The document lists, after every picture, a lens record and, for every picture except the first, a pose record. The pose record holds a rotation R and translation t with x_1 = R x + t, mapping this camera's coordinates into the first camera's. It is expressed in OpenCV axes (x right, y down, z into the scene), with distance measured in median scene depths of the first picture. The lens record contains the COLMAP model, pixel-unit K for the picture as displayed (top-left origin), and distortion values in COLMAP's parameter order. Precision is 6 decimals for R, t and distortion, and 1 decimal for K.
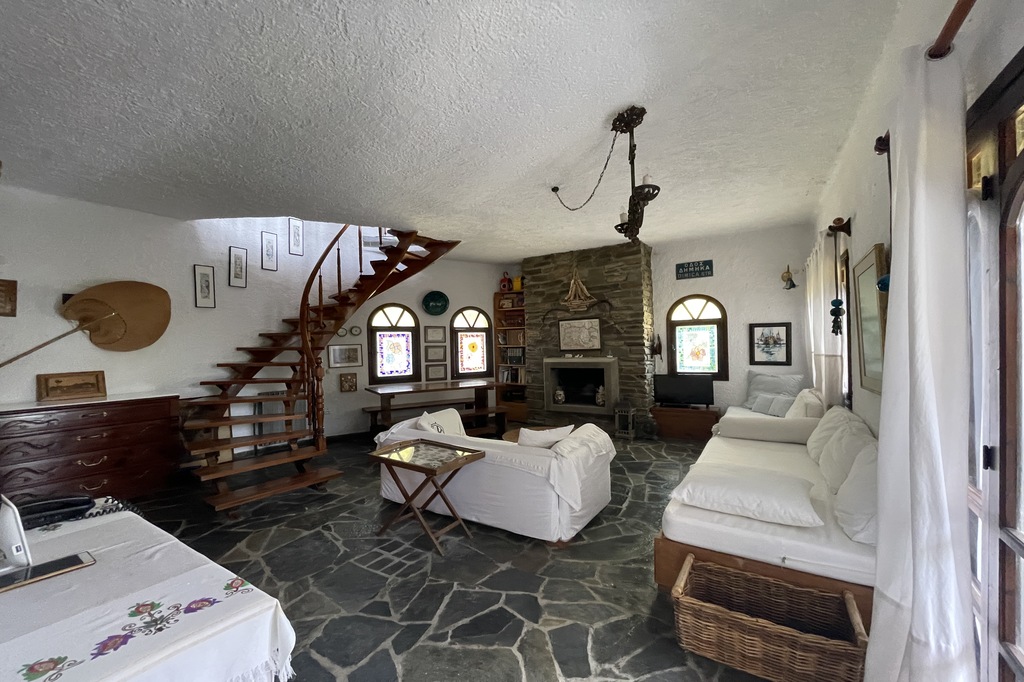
lens RADIAL K [[421.7, 0, 510.9], [0, 421.7, 348.3], [0, 0, 1]] dist [0.003330, 0.000105]
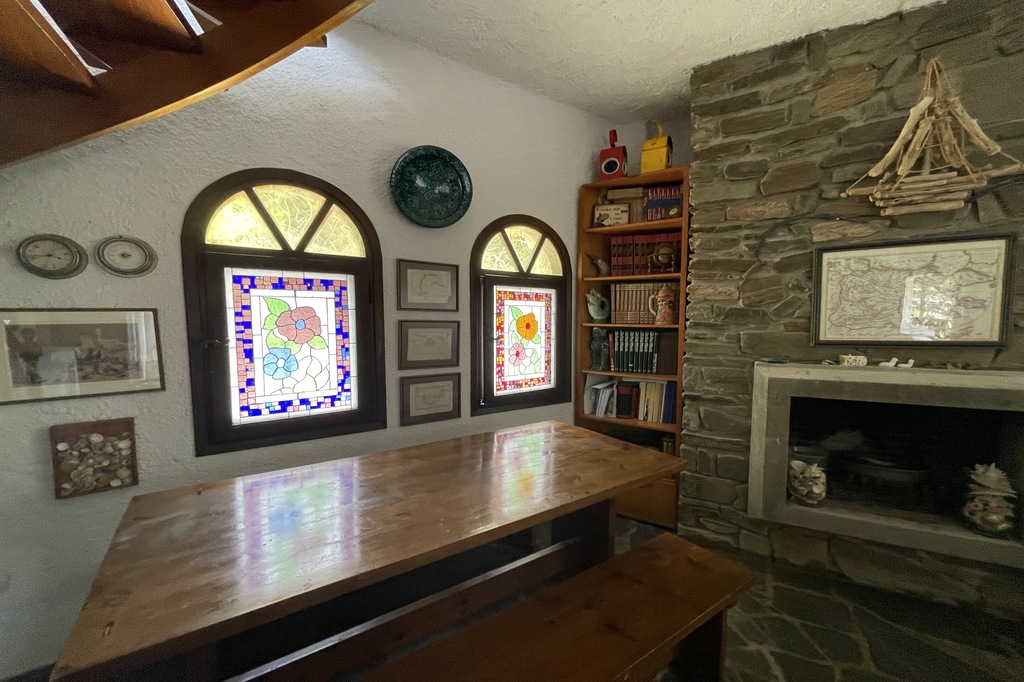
lens RADIAL K [[421.7, 0, 510.9], [0, 421.7, 348.3], [0, 0, 1]] dist [0.003330, 0.000105]
pose [[0.998093, 0.017205, 0.059285, -0.137110], [-0.020587, 0.998167, 0.056908, -0.004688], [-0.058198, -0.058020, 0.996618, 0.675664]]
